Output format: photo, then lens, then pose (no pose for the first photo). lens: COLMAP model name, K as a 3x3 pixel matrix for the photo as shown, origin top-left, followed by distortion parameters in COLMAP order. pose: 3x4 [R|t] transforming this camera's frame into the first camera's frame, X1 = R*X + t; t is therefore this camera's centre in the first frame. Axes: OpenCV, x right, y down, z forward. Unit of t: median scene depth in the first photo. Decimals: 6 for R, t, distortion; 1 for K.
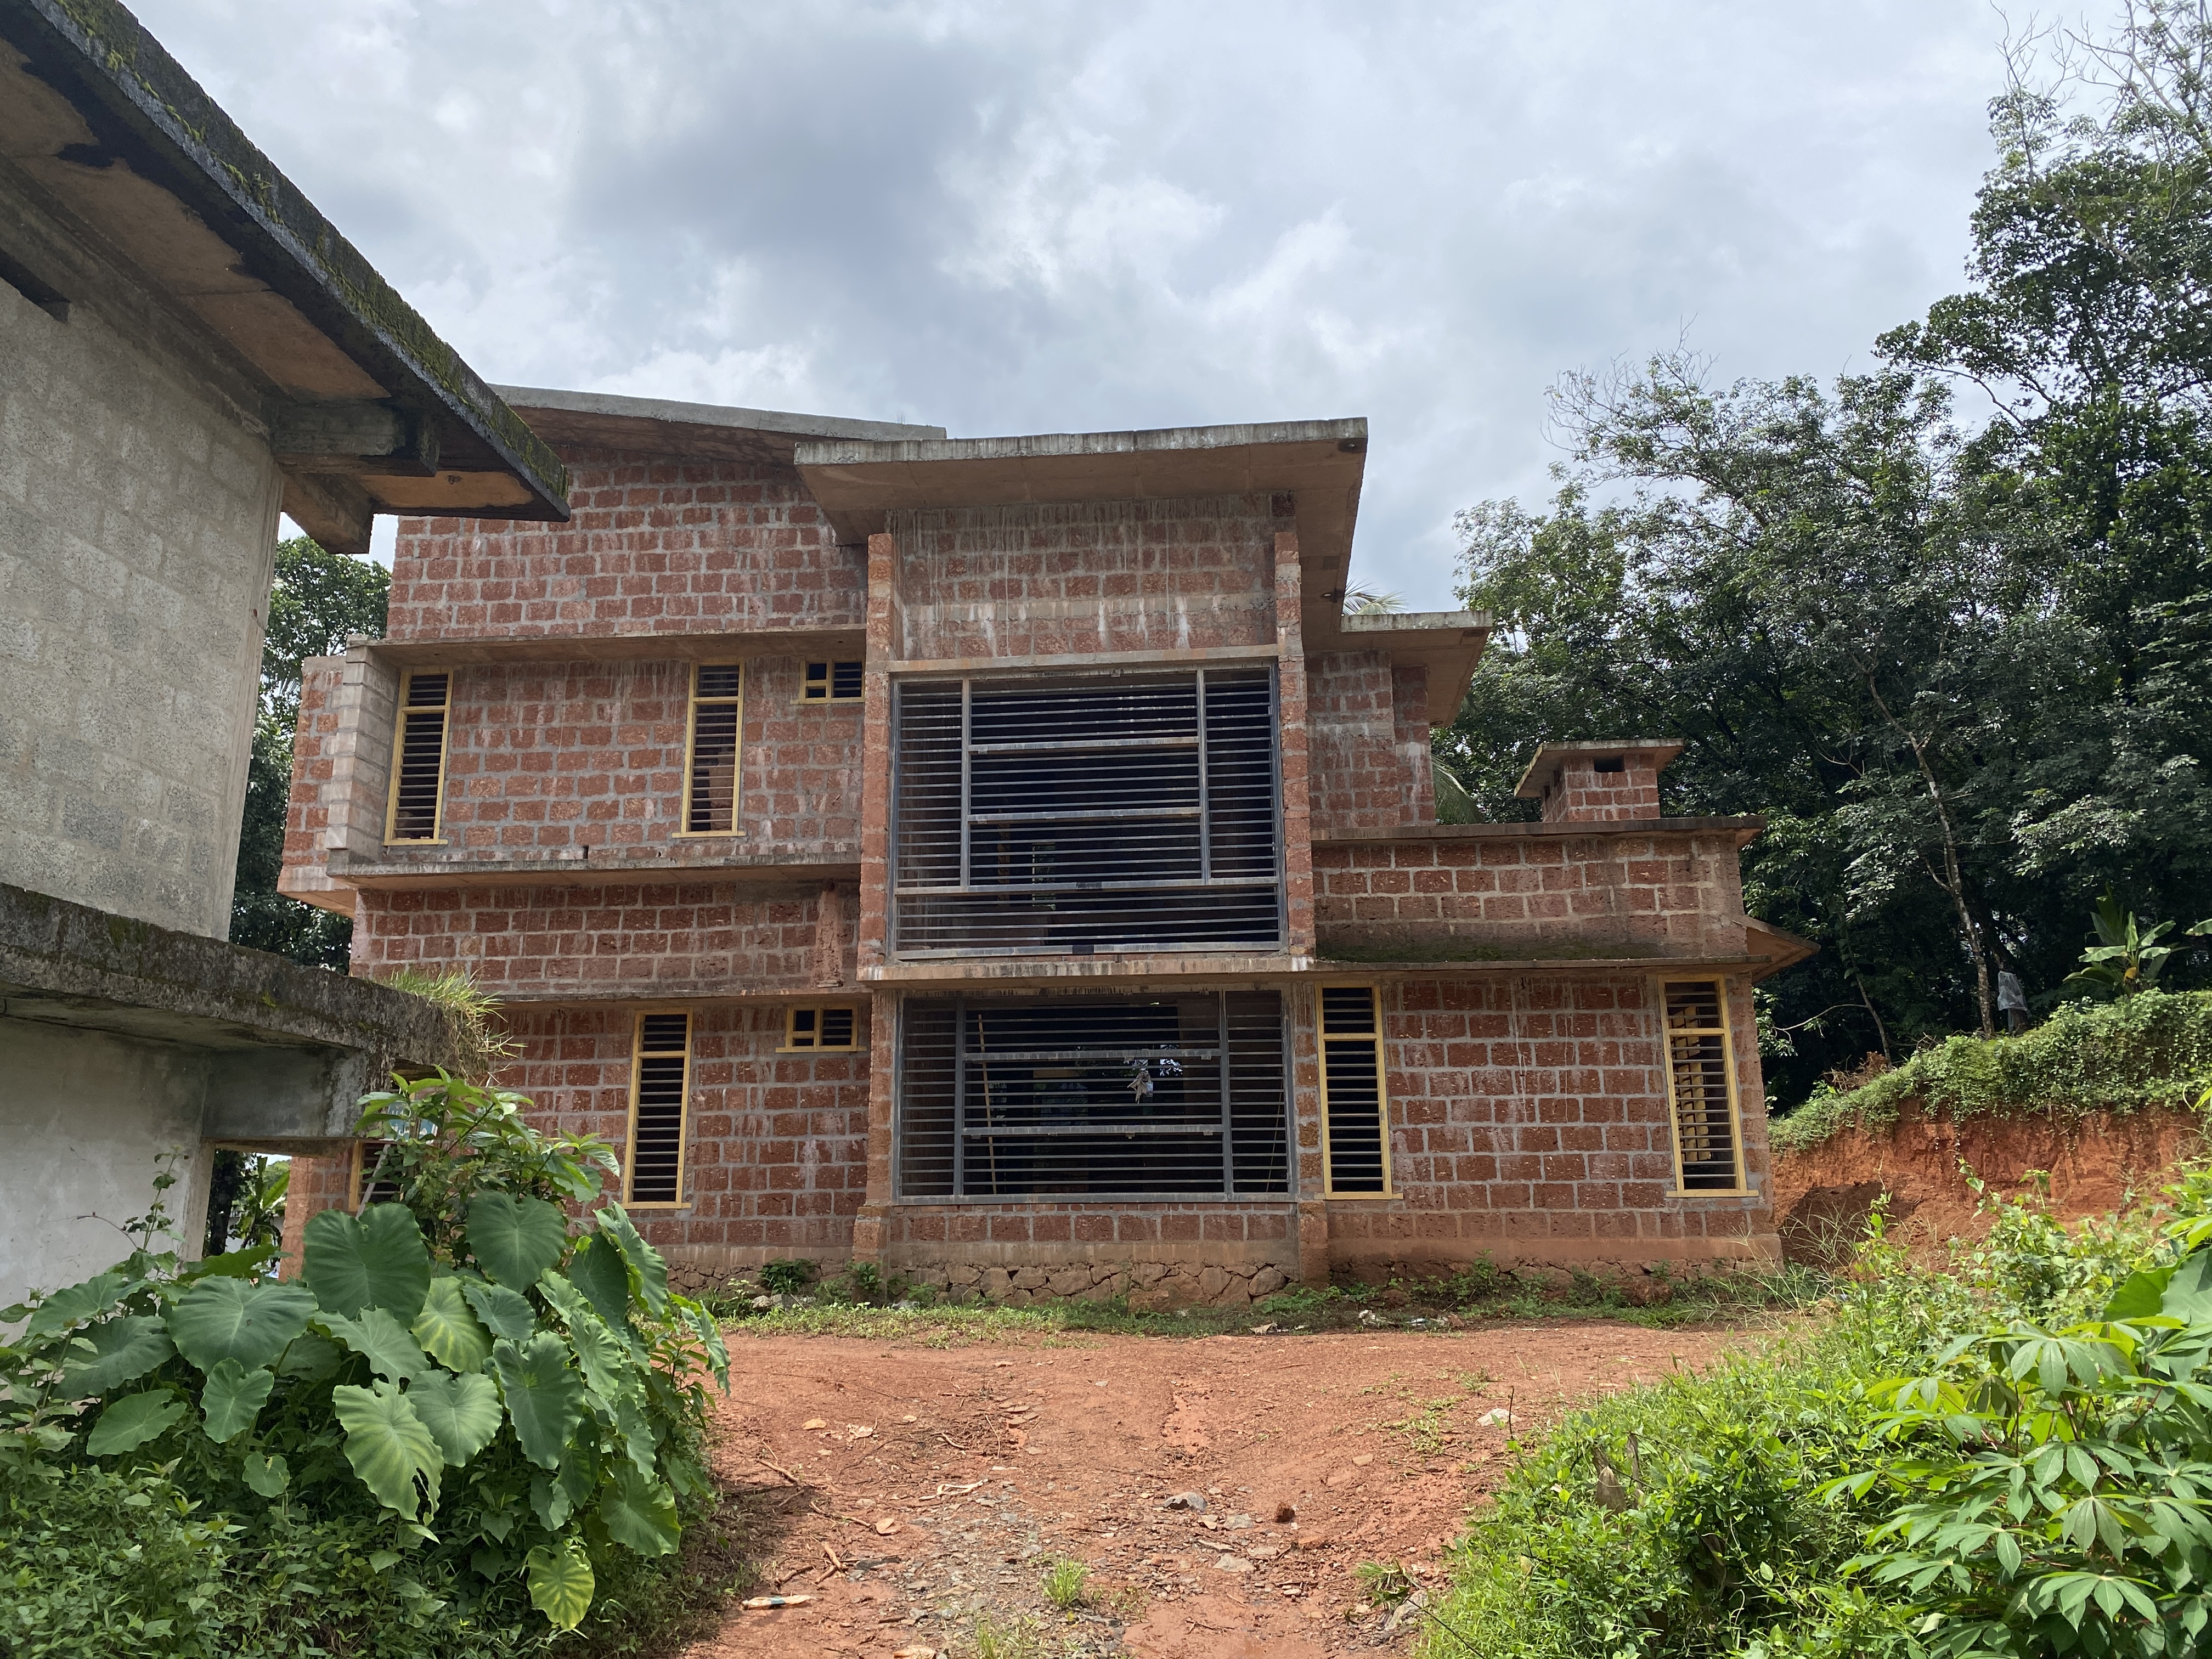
lens RADIAL K [[1685.7, 0, 1104.8], [0, 1685.7, 828.6], [0, 0, 1]] dist [-0.020386, 0.011043]
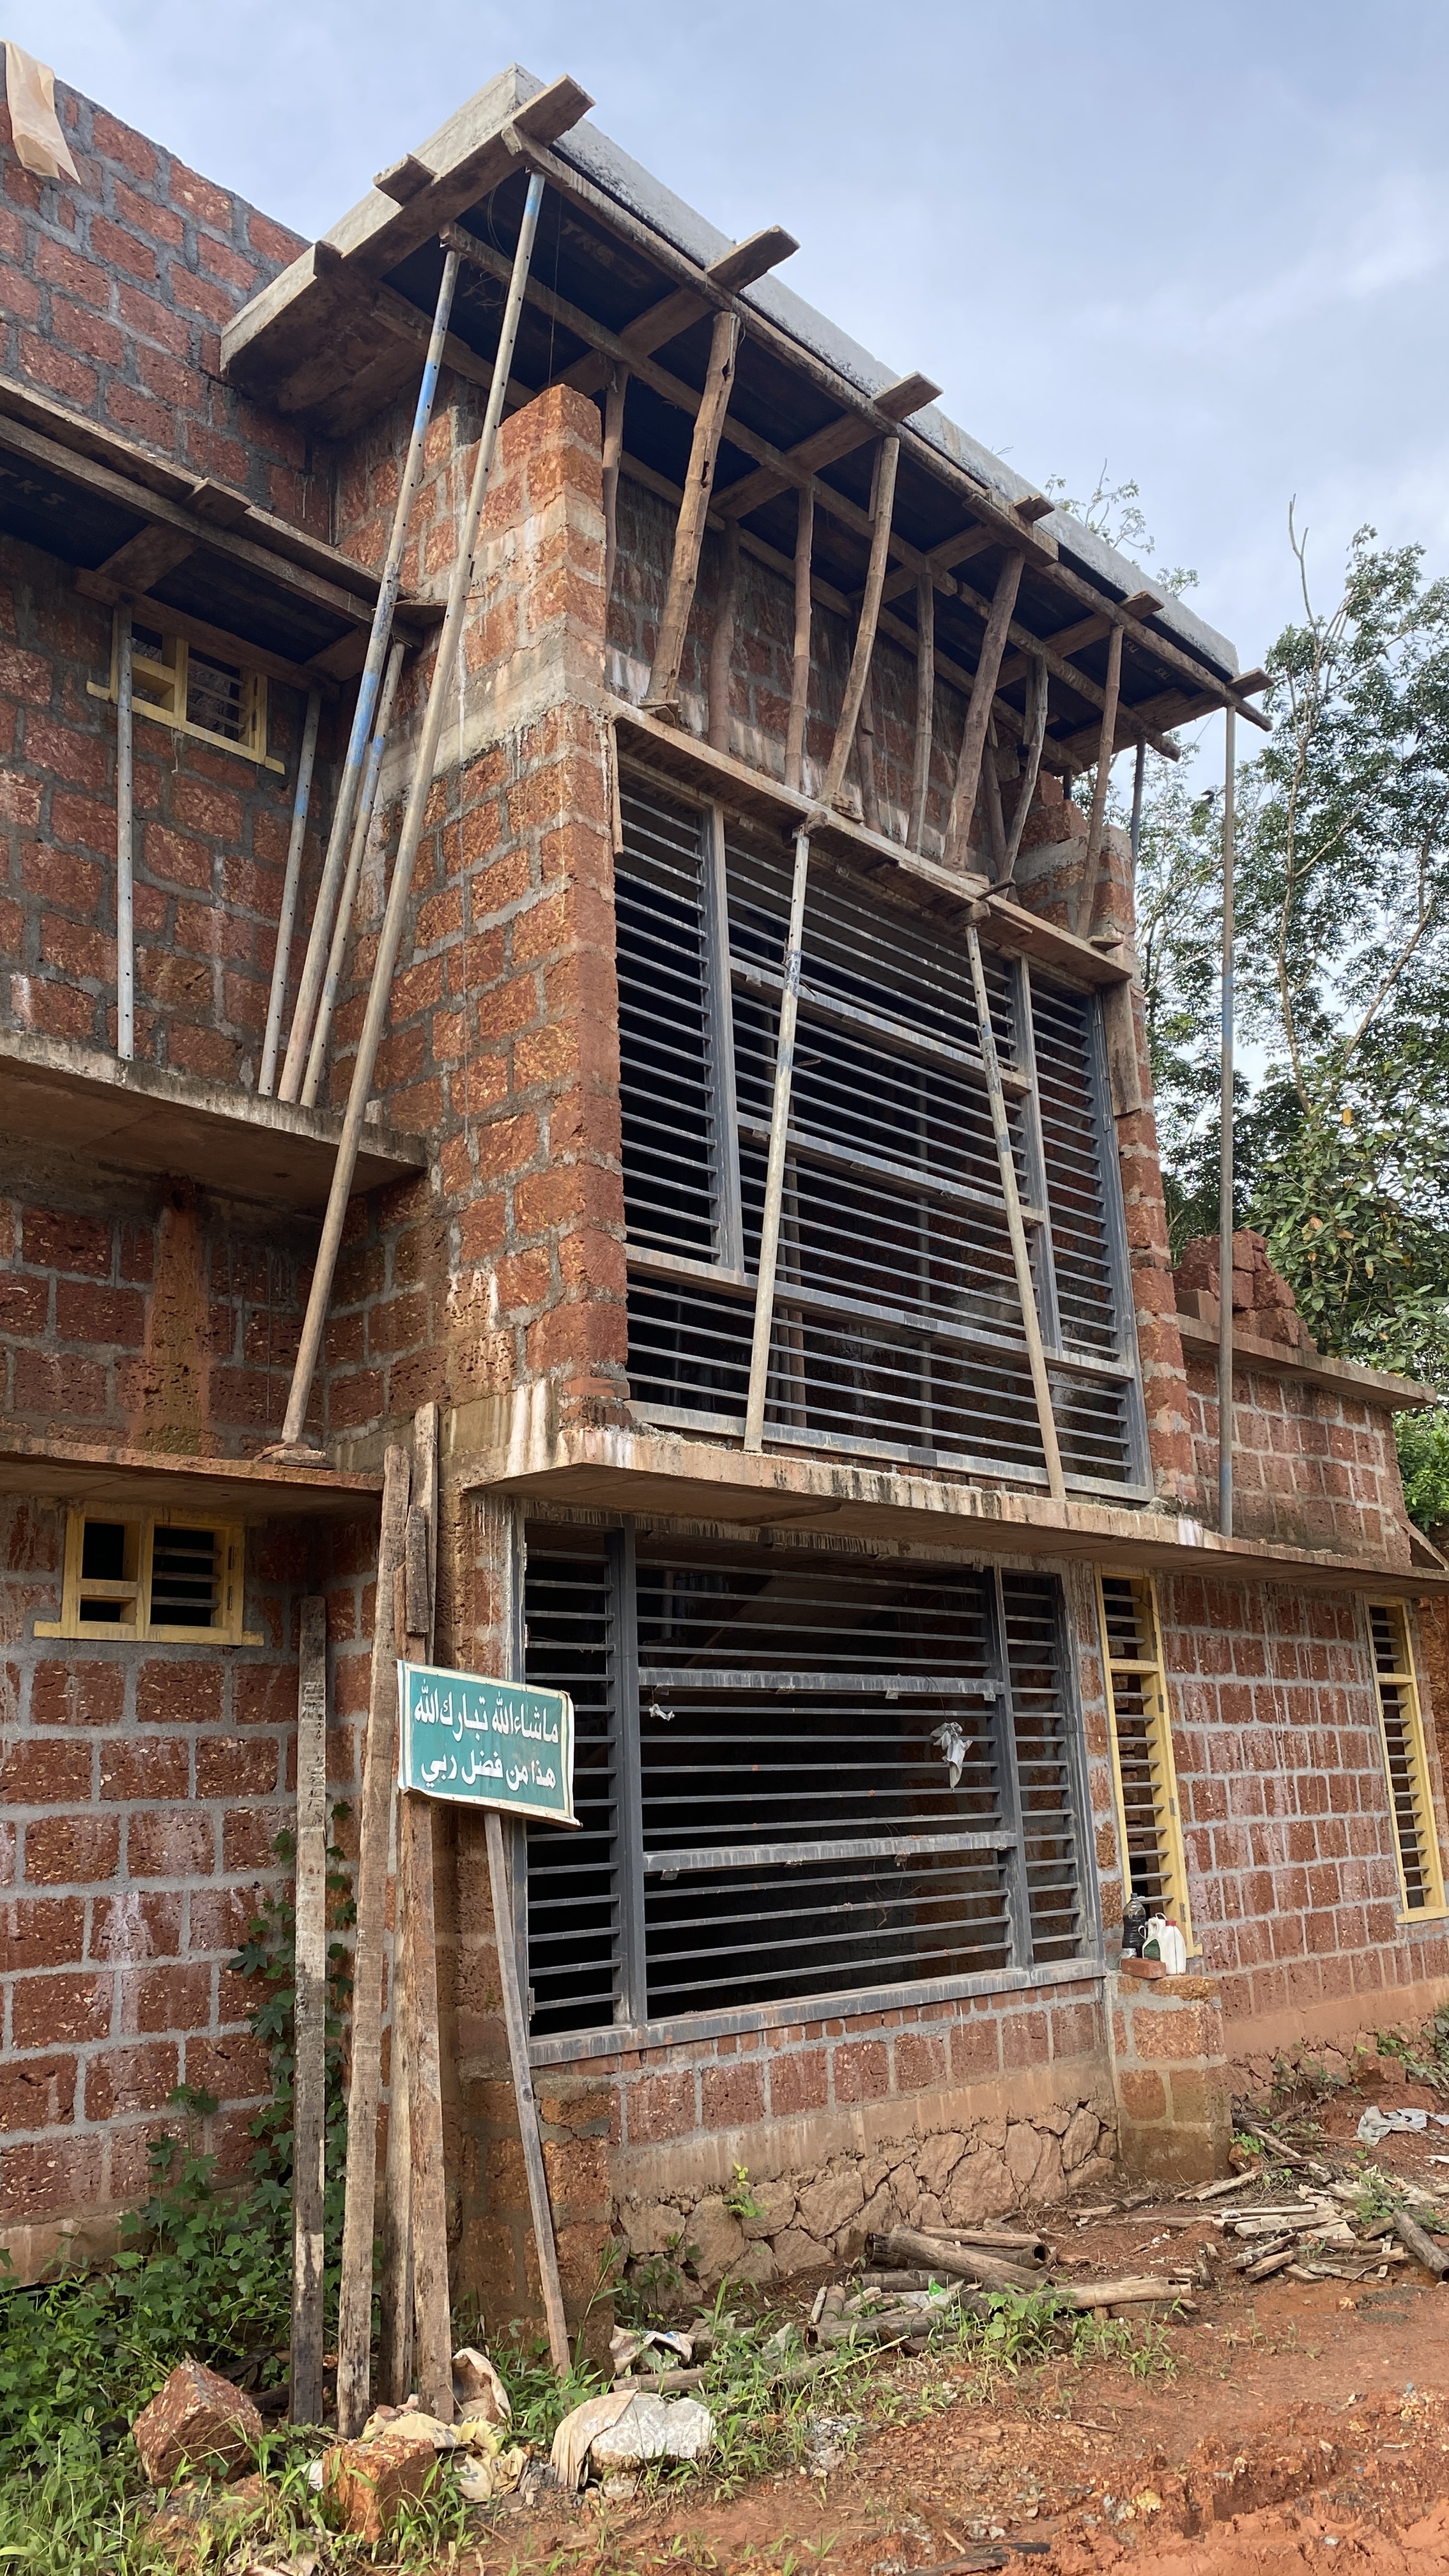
lens RADIAL K [[1960.3, 0, 723.4], [0, 1960.3, 1284.2], [0, 0, 1]] dist [-0.021443, -0.014251]
pose [[0.615269, 0.187525, 0.765688, -0.466748], [-0.147033, 0.981549, -0.122243, 0.098717], [-0.774484, -0.037369, 0.631489, 0.700135]]
